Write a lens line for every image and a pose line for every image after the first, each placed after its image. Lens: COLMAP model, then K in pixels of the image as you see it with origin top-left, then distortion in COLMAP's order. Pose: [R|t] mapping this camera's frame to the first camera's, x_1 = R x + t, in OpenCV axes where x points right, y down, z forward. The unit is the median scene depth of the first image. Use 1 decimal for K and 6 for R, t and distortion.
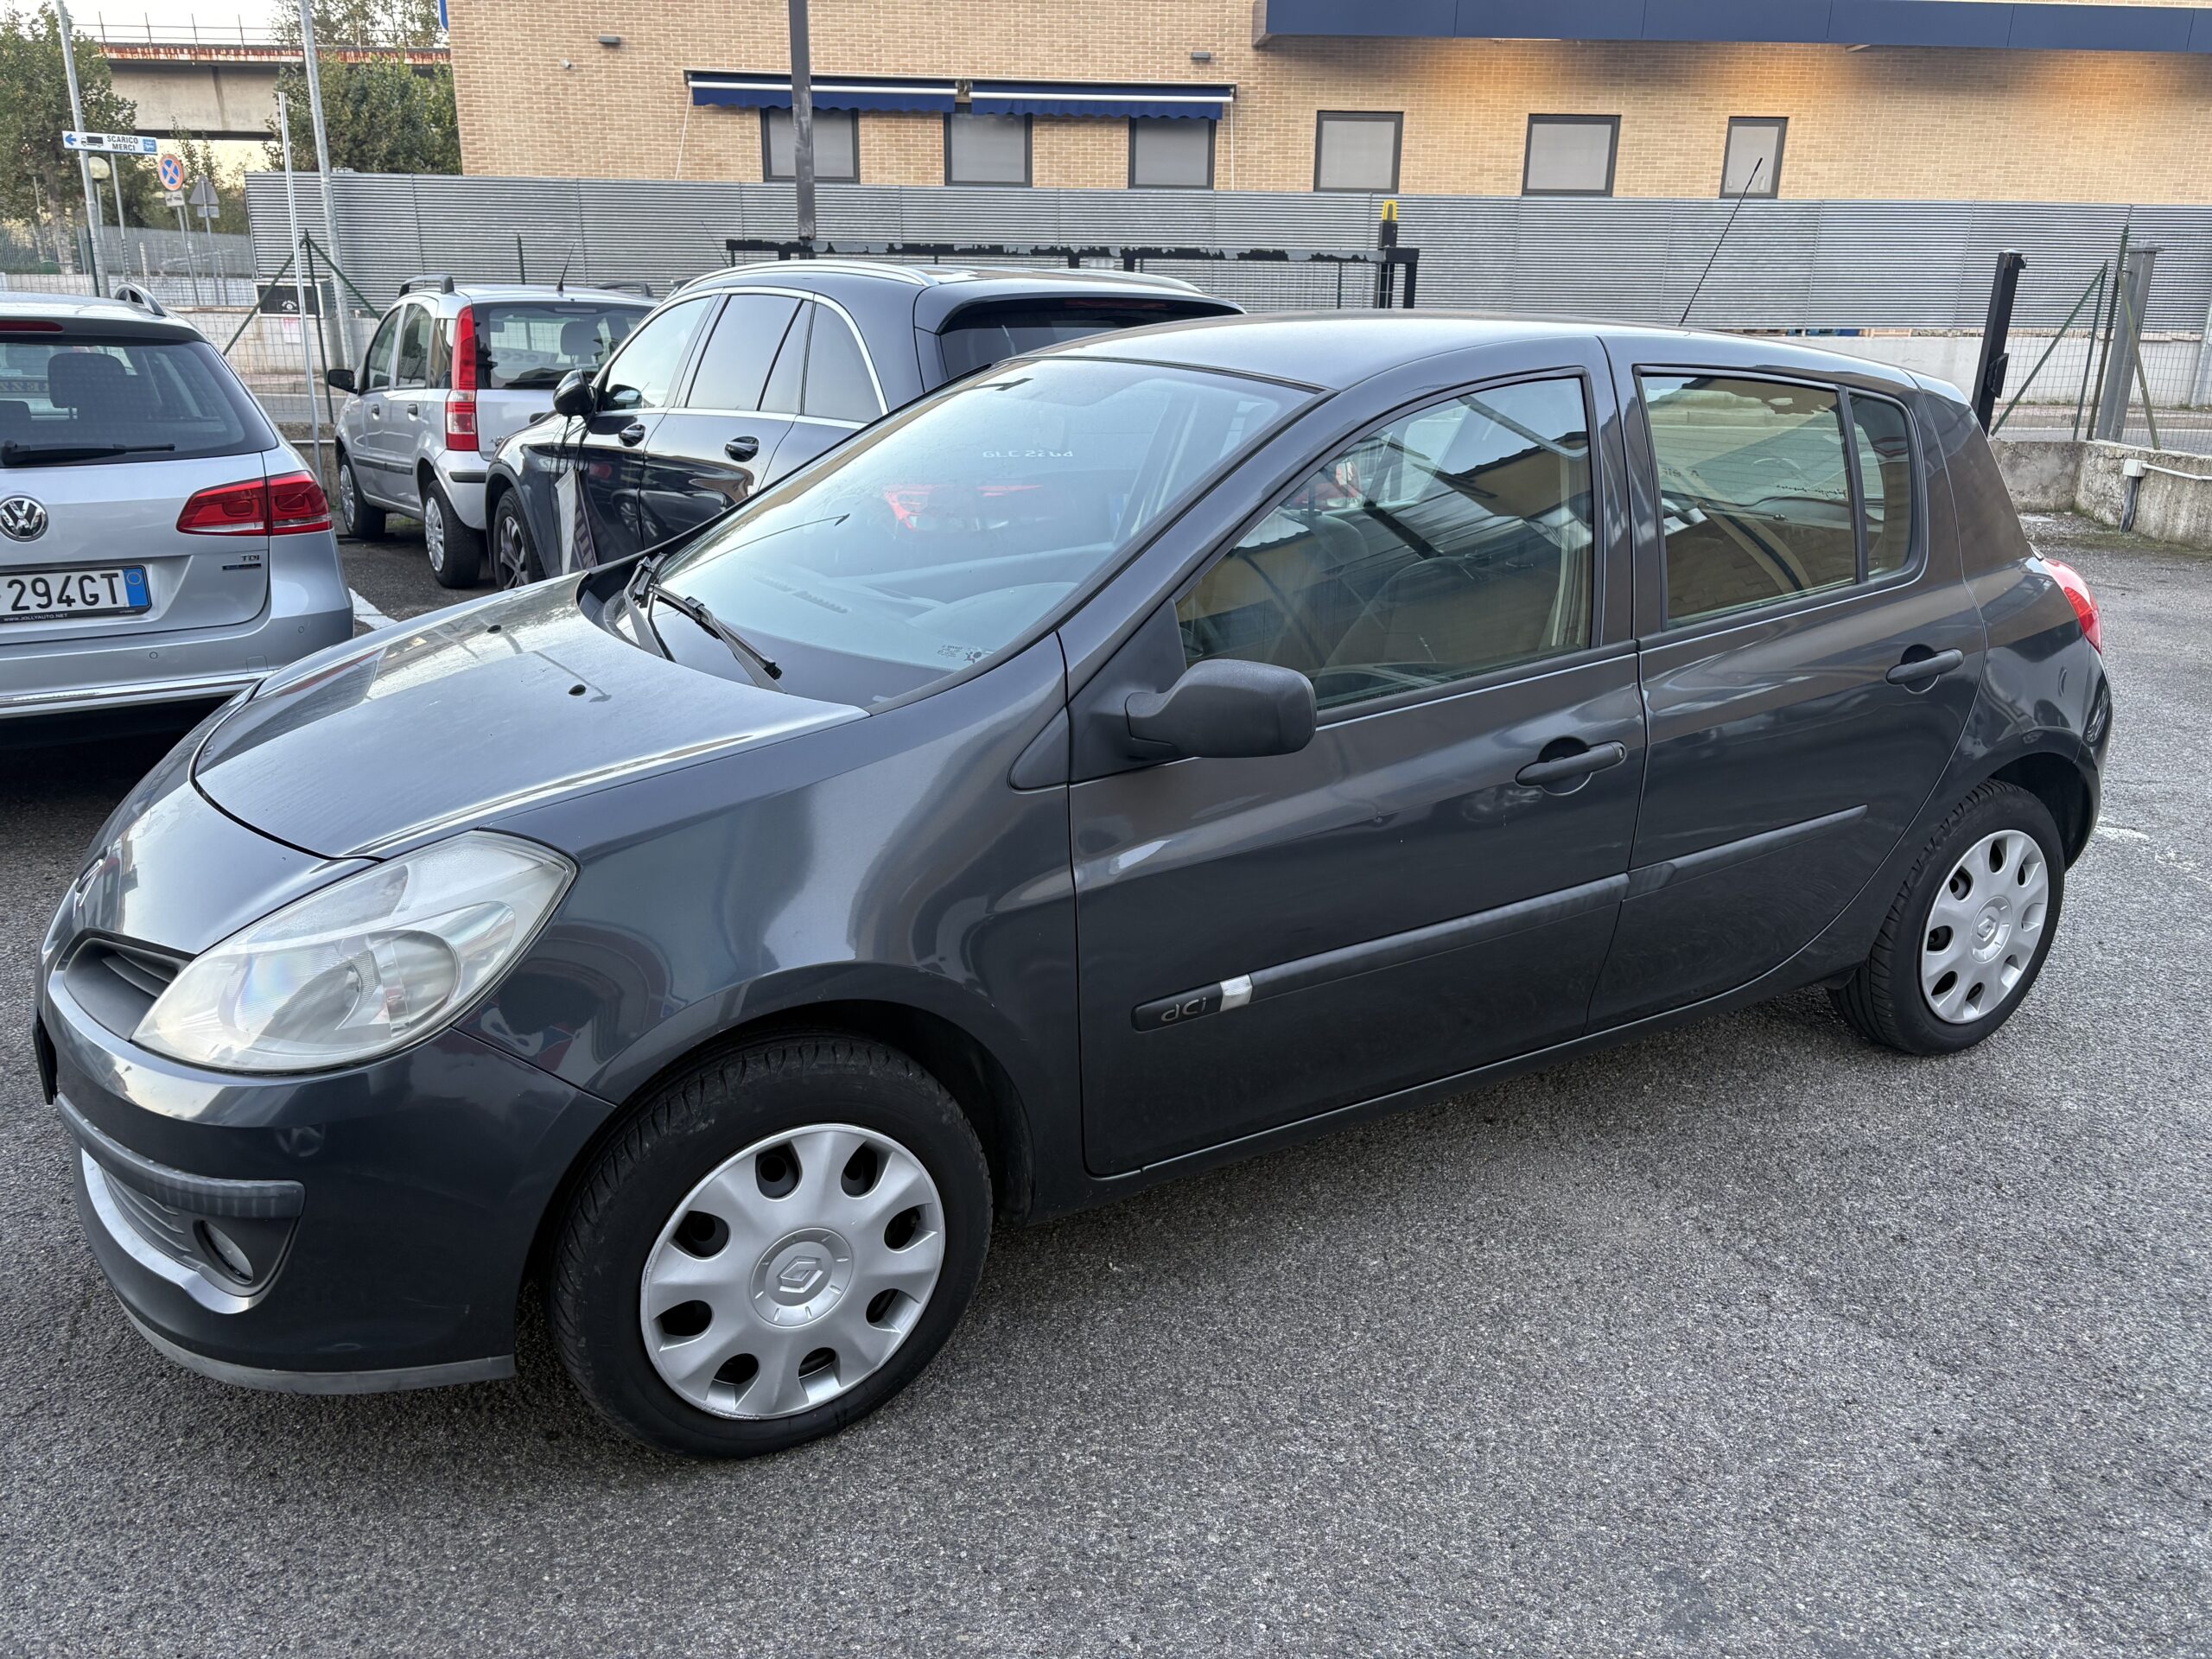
lens RADIAL K [[1693.1, 0, 1098.6], [0, 1693.1, 811.6], [0, 0, 1]] dist [0.053103, -0.043022]
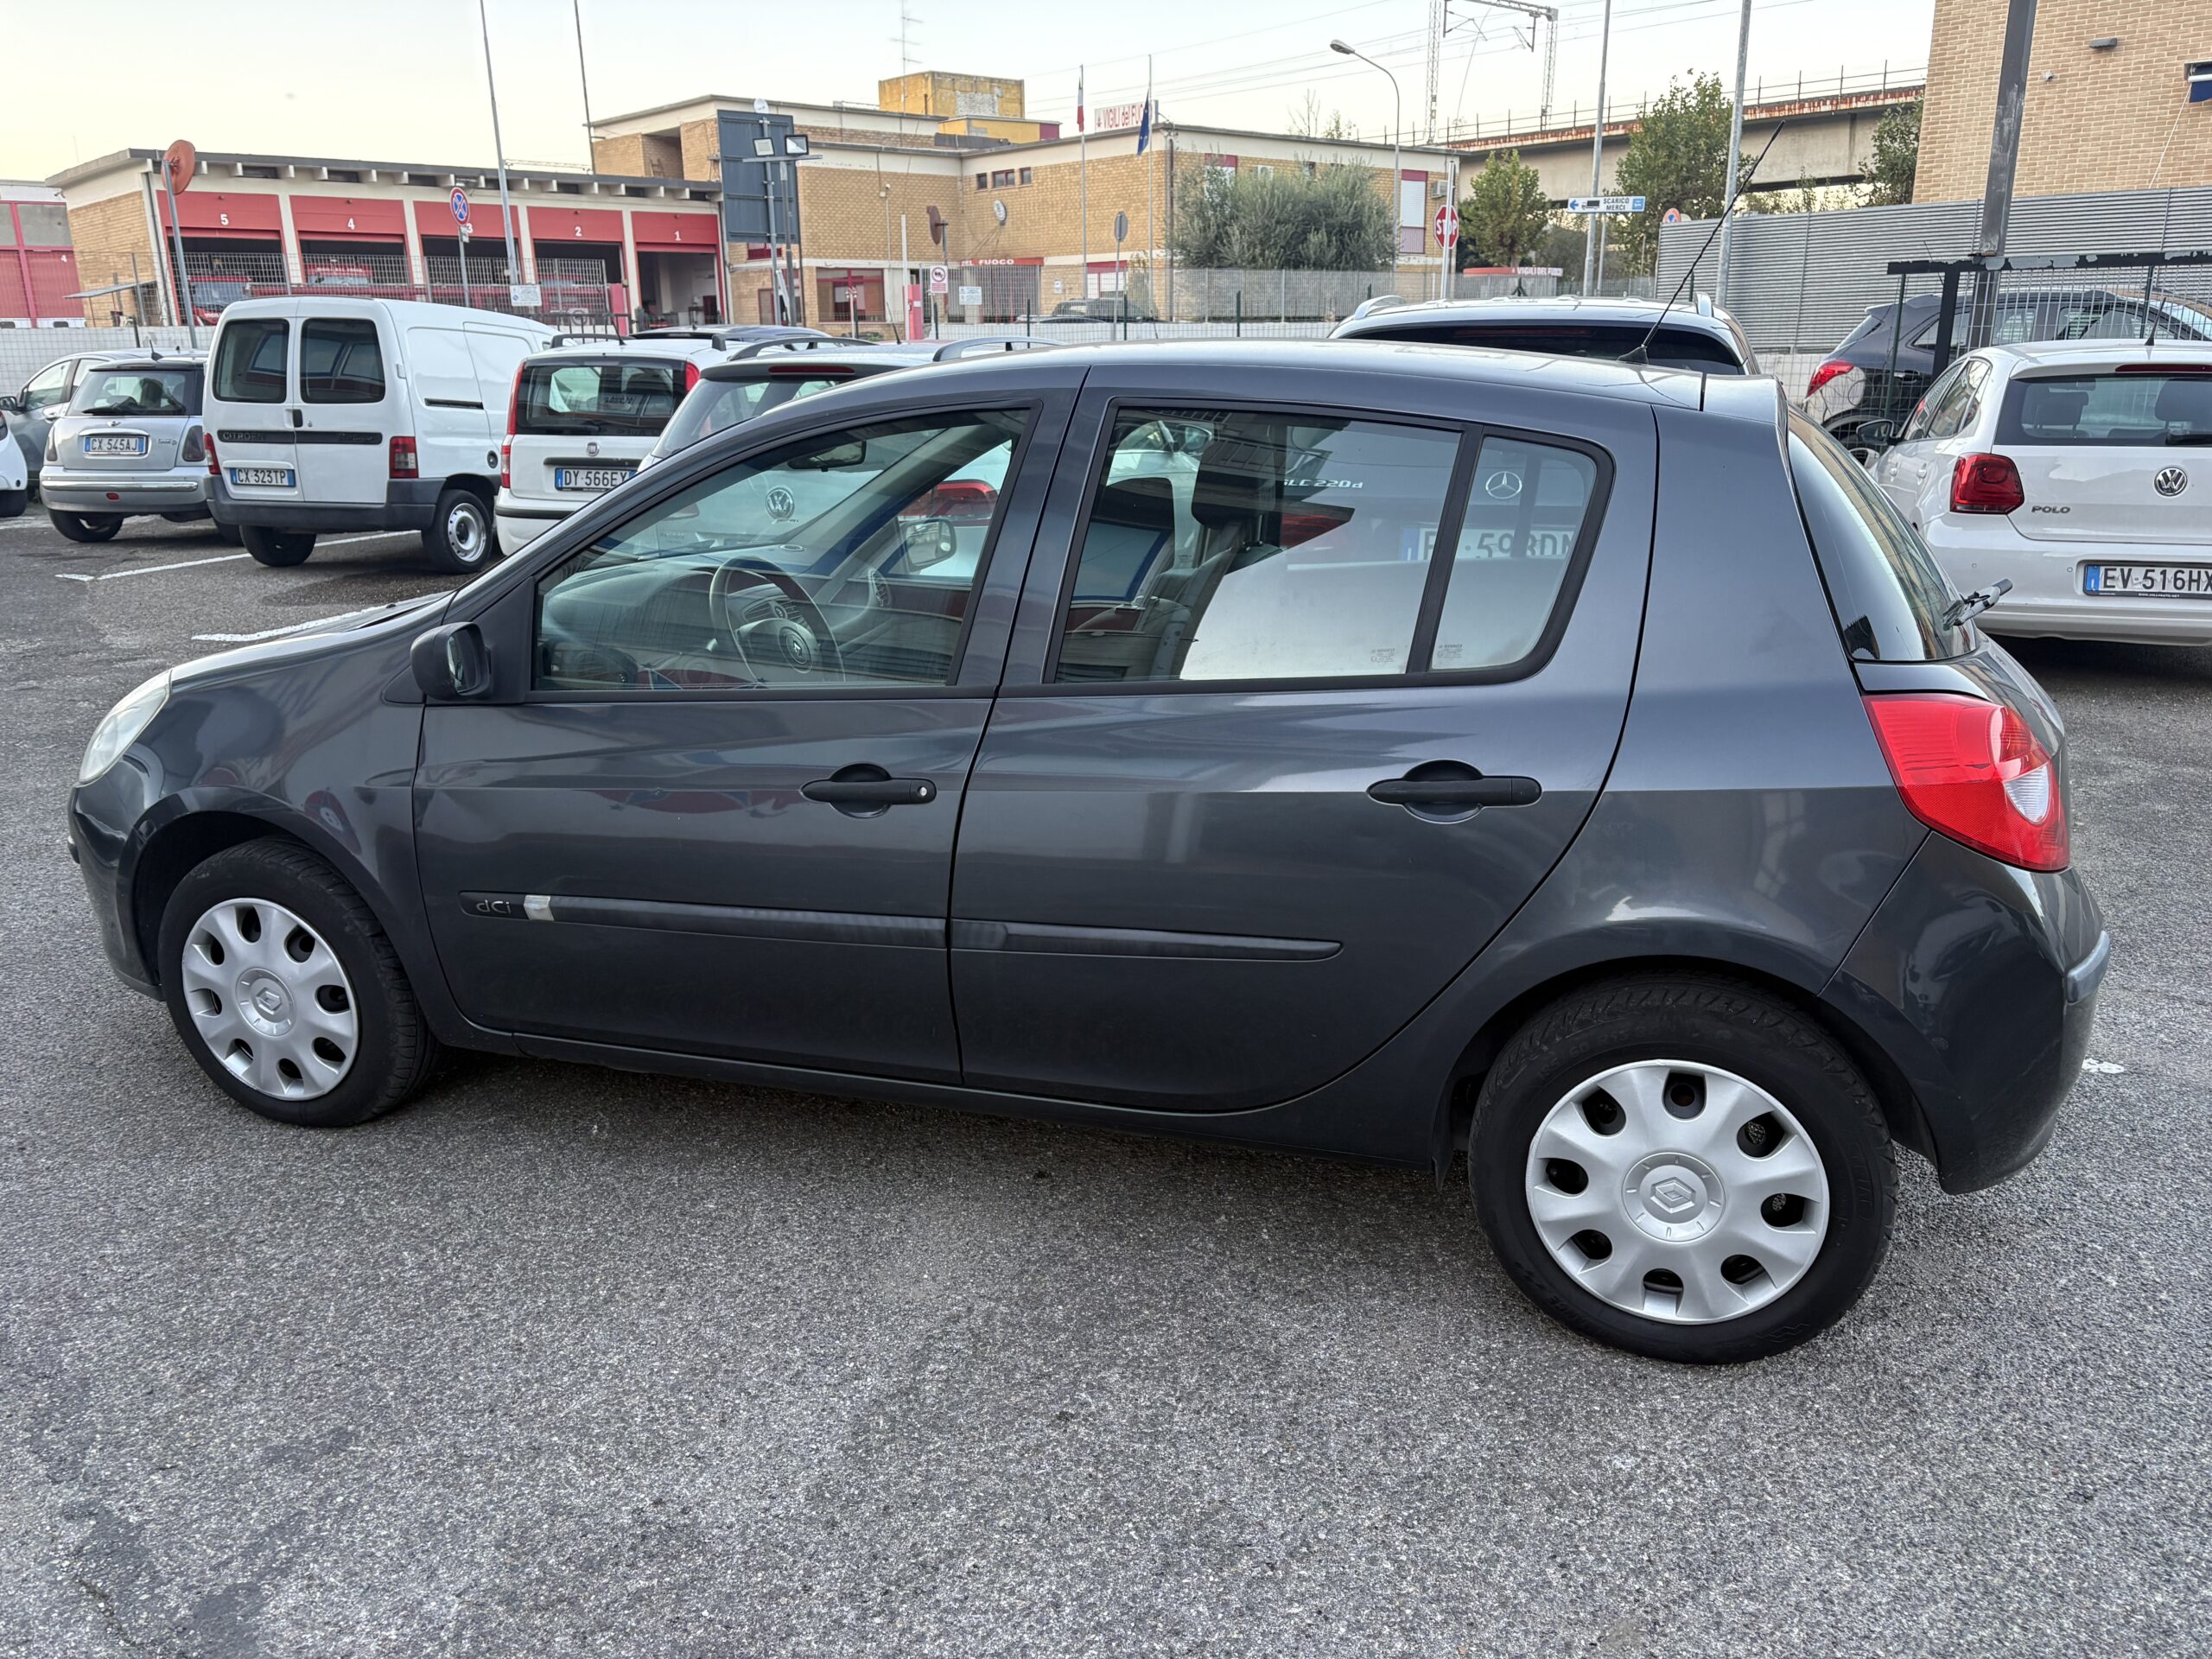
lens RADIAL K [[1693.1, 0, 1105.2], [0, 1693.1, 842.5], [0, 0, 1]] dist [0.053103, -0.043022]
pose [[0.644827, 0.201094, -0.737400, 0.125104], [-0.204120, 0.975036, 0.087405, -0.012726], [0.736569, 0.094157, 0.669777, 0.050128]]
